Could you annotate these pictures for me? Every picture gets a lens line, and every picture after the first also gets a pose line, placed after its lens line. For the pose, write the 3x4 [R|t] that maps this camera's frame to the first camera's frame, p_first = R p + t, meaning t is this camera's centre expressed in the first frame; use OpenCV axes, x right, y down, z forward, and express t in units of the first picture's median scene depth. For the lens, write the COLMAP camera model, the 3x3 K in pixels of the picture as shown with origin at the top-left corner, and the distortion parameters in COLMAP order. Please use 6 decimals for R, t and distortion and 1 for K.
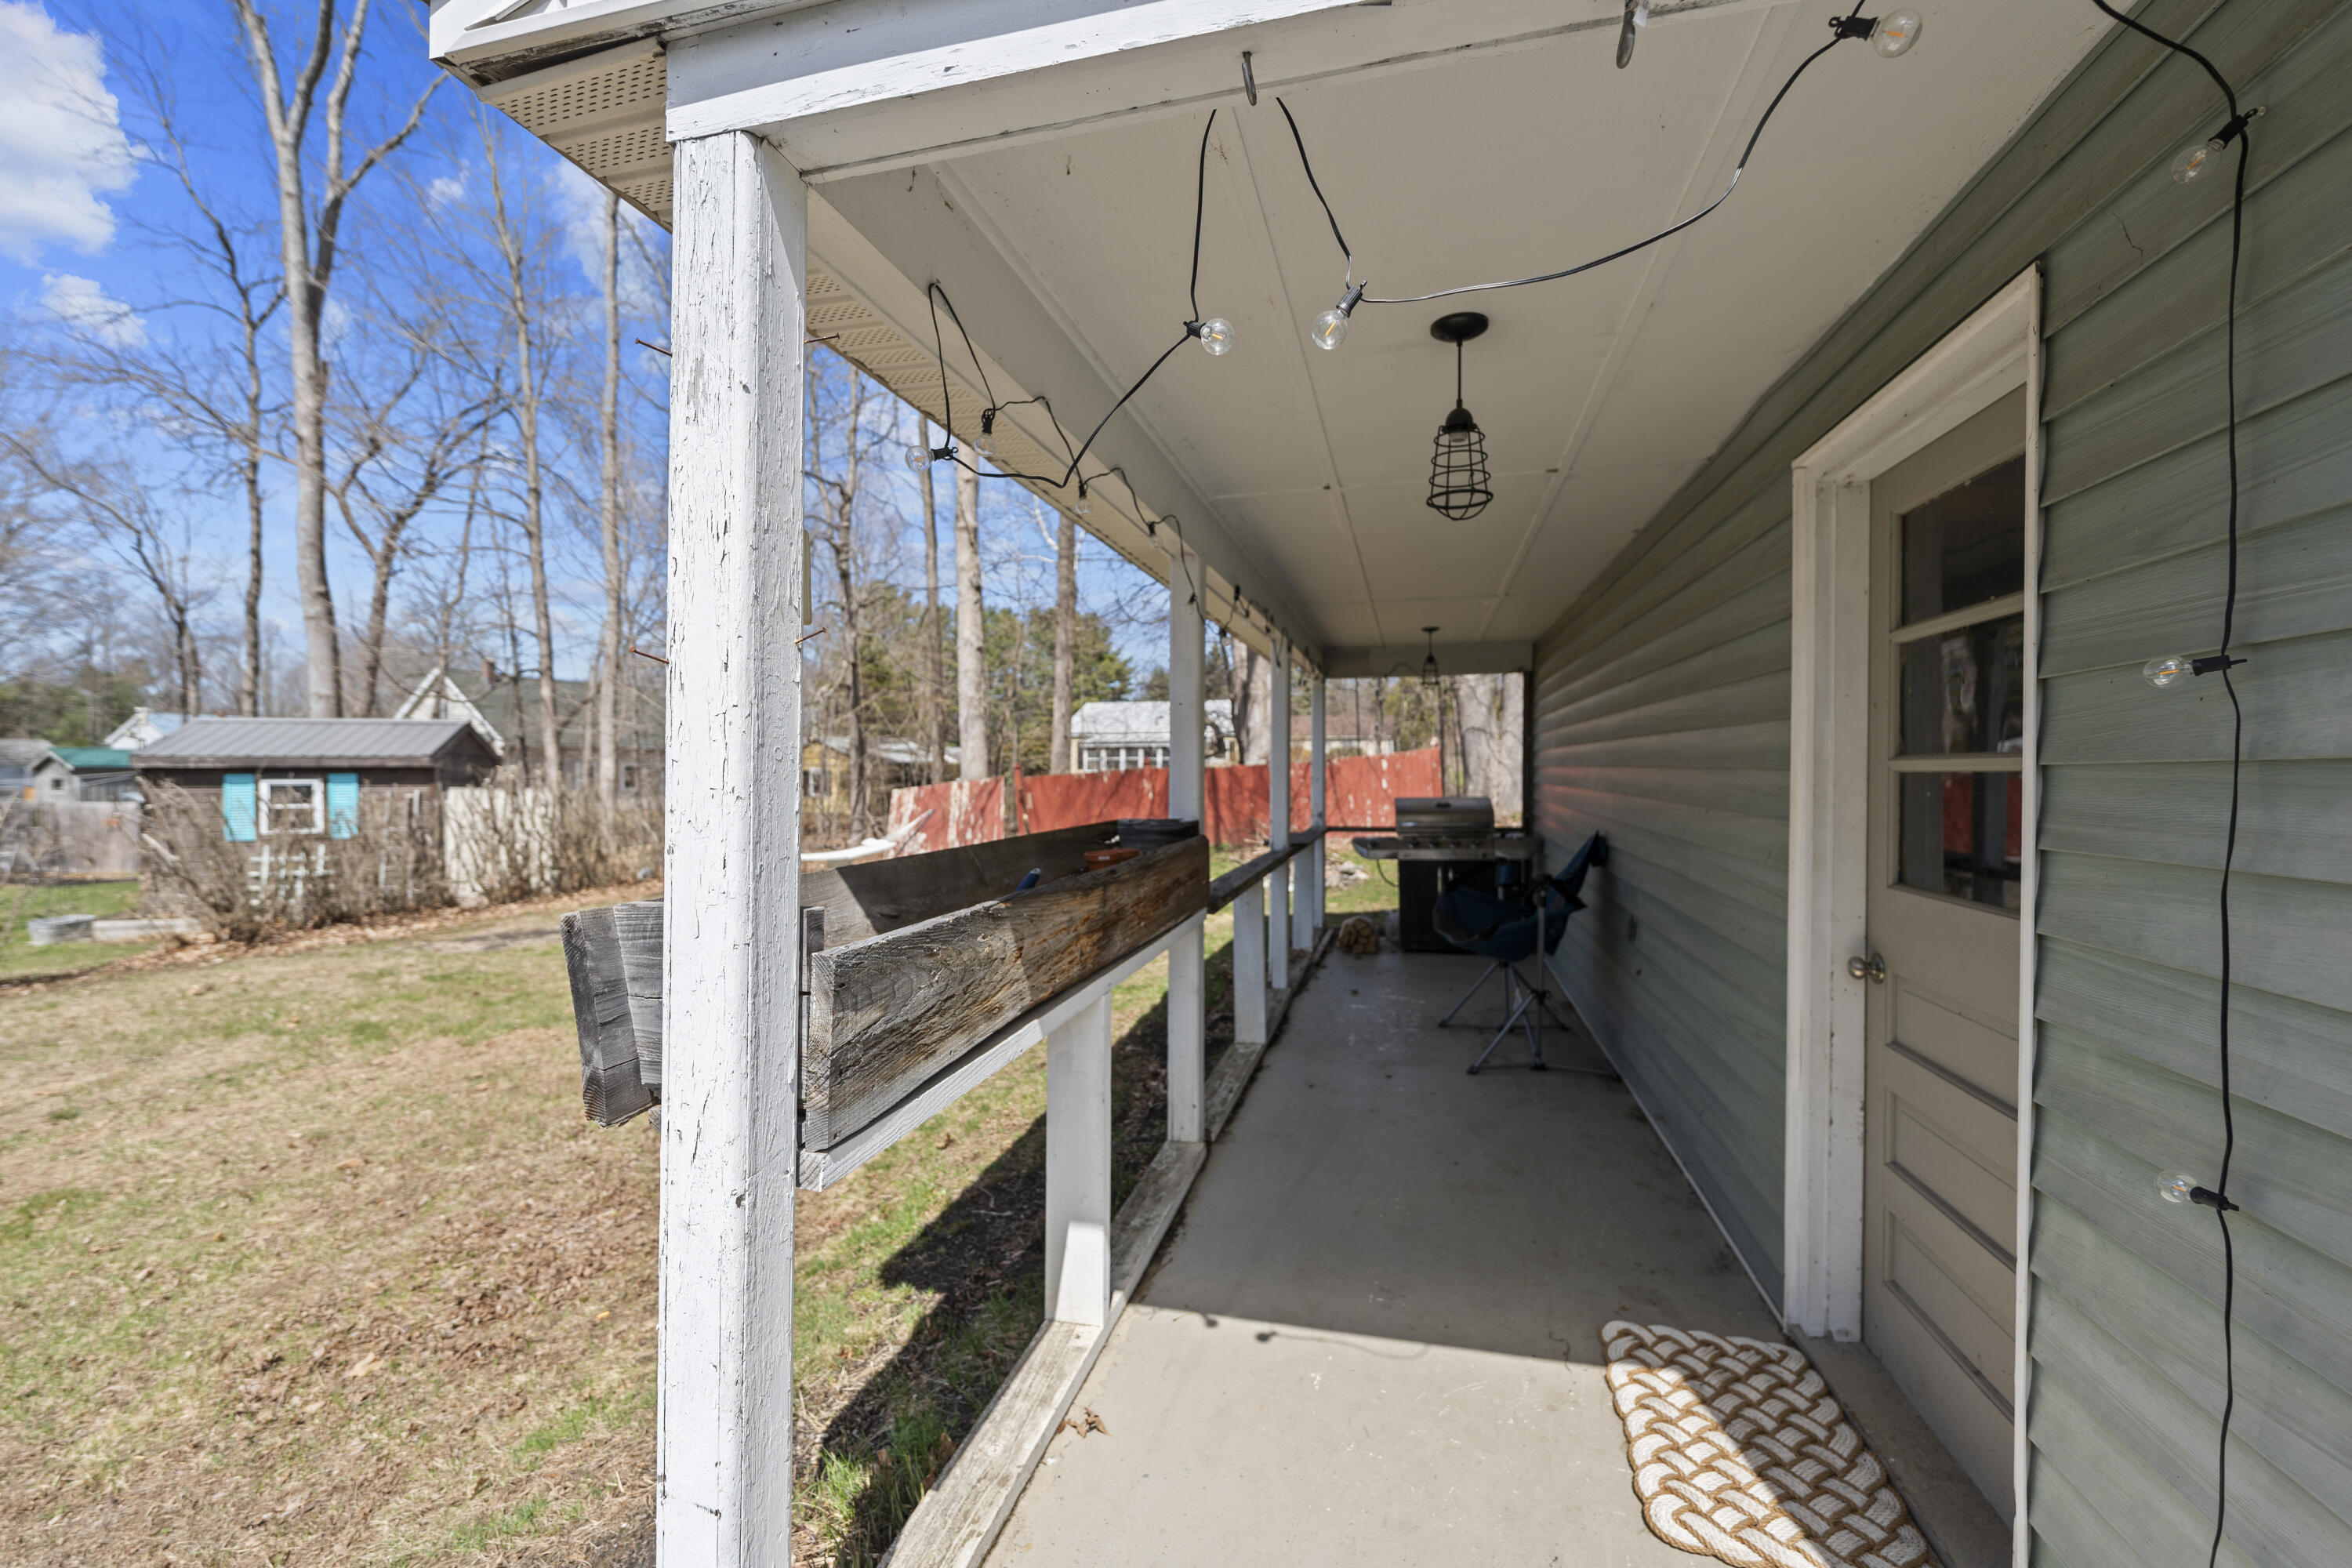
lens RADIAL K [[956.7, 0, 1179.8], [0, 956.7, 820.7], [0, 0, 1]] dist [0.002884, 0.000482]
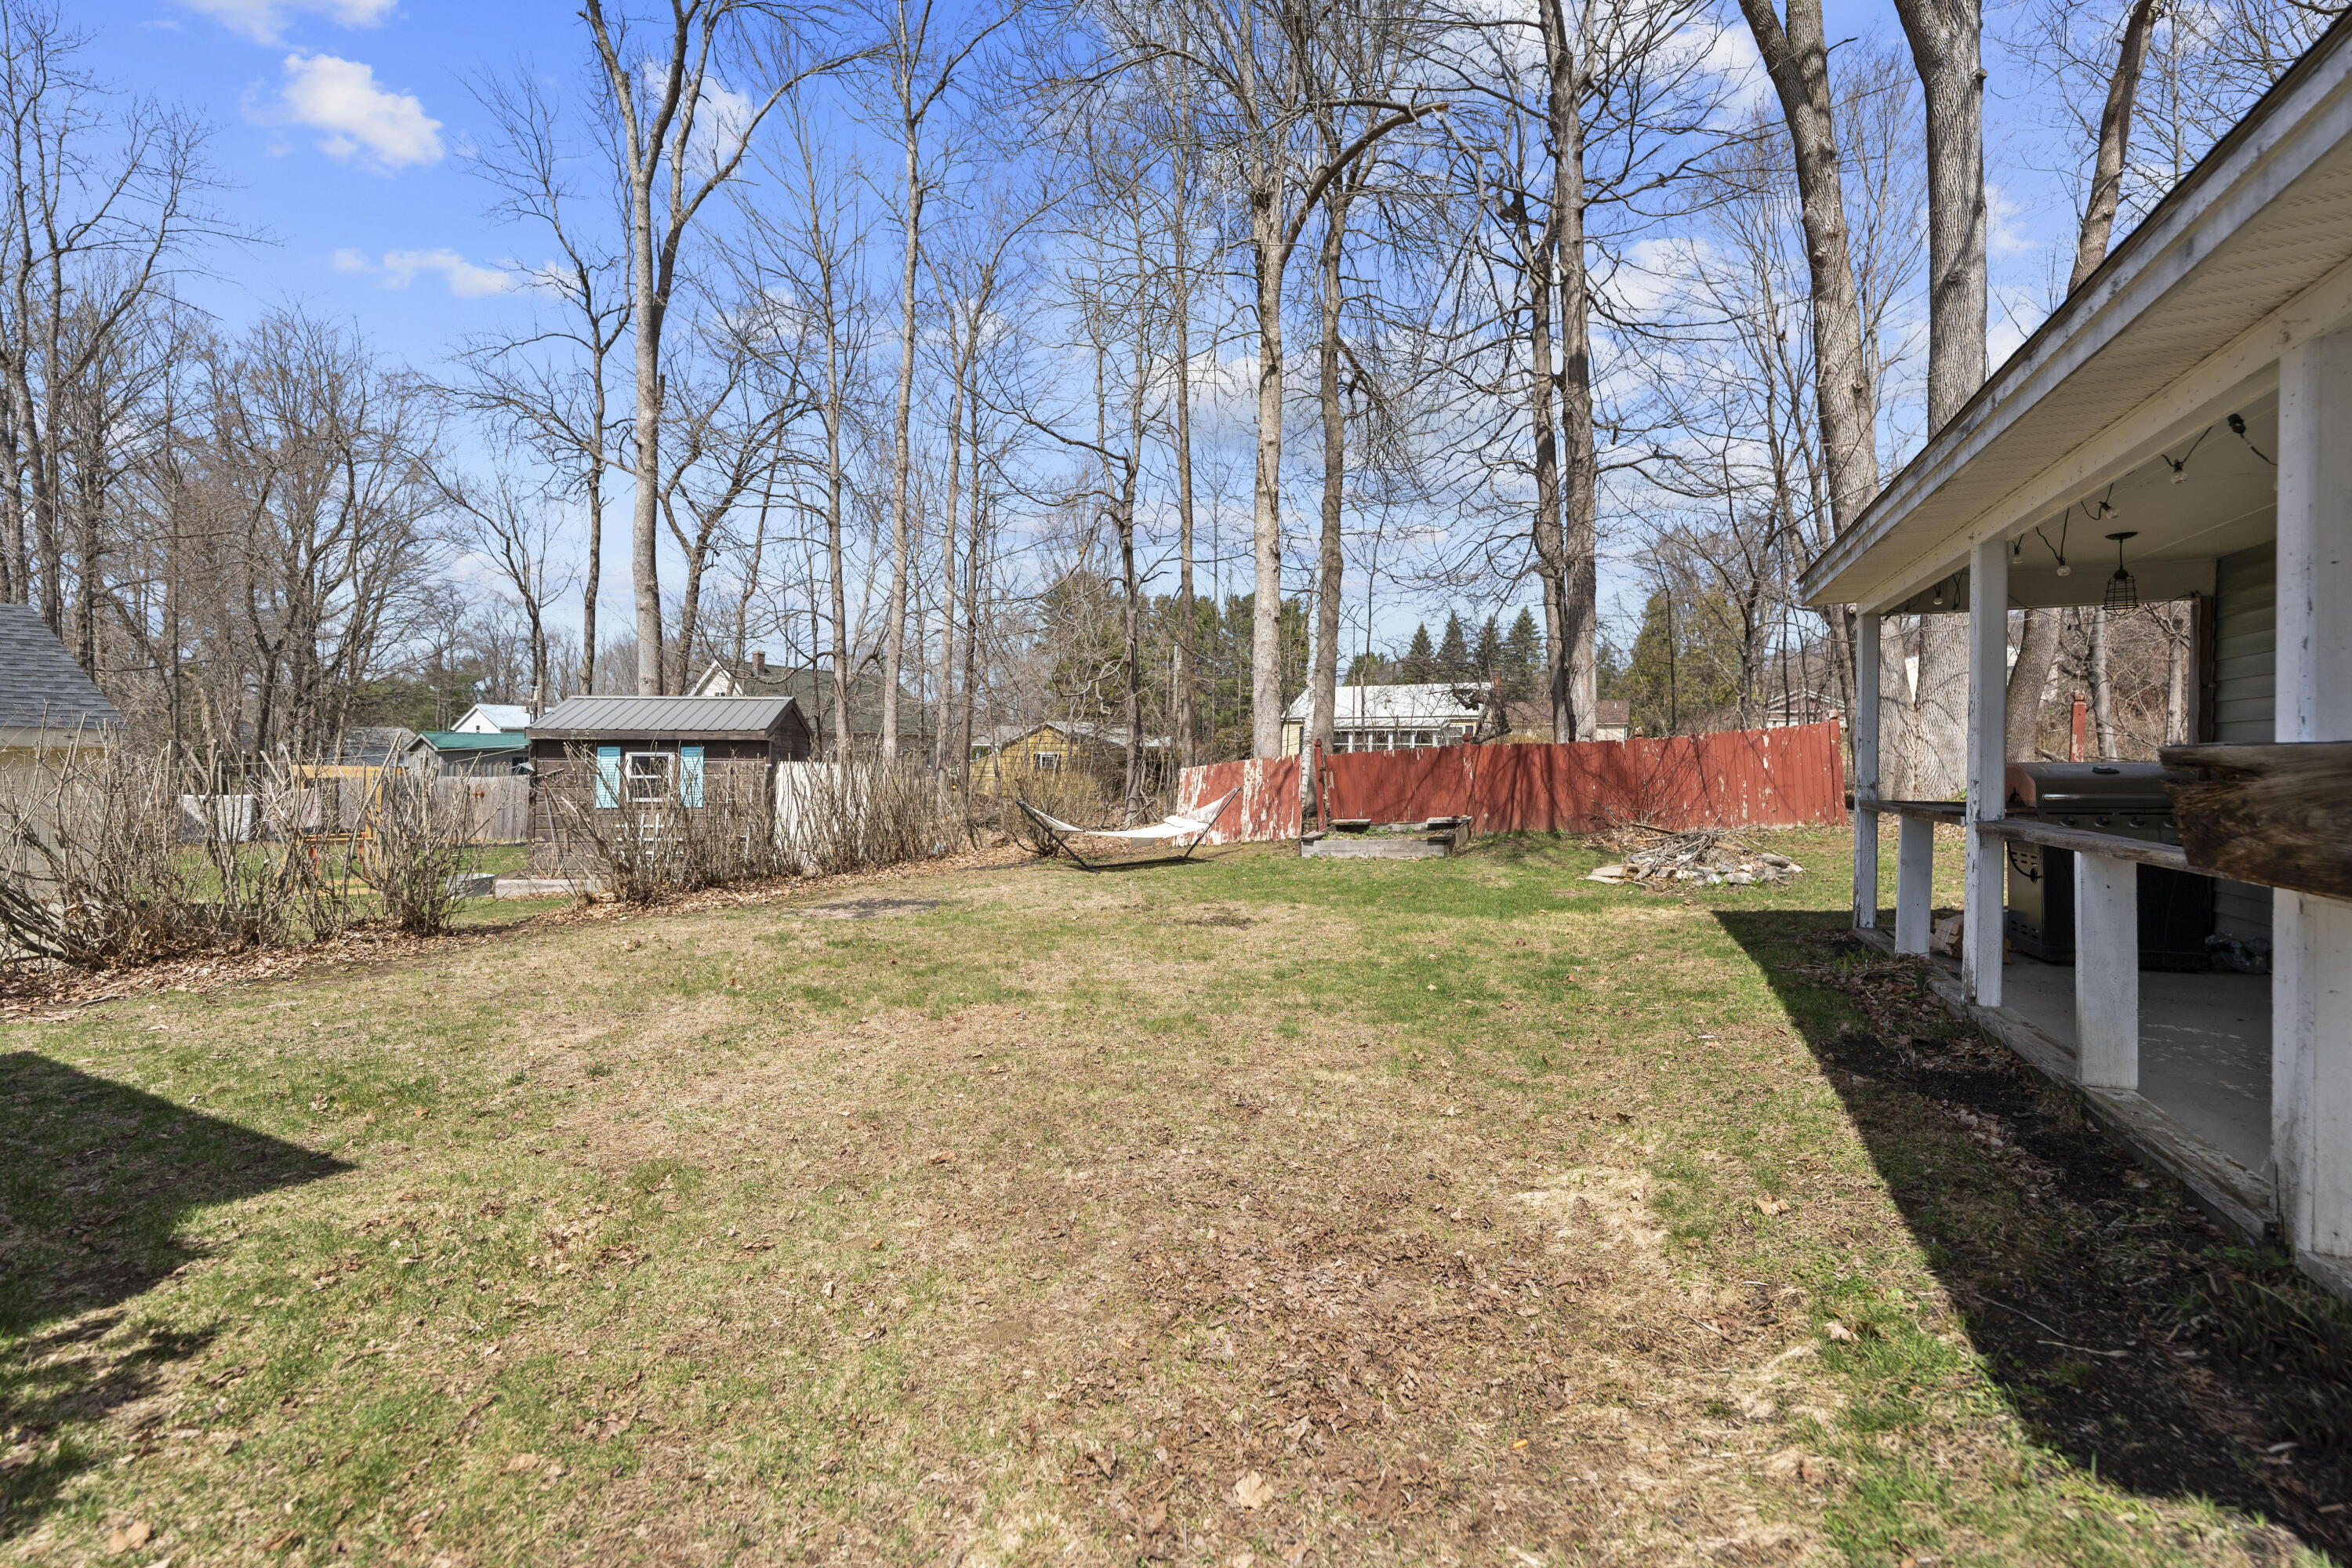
lens RADIAL K [[971.0, 0, 1176.0], [0, 971.0, 784.0], [0, 0, 1]] dist [0.000514, 0.000127]
pose [[0.981997, 0.010816, -0.188585, -0.101780], [-0.016283, 0.999490, -0.027463, 0.009106], [0.188192, 0.030039, 0.981673, 0.035998]]
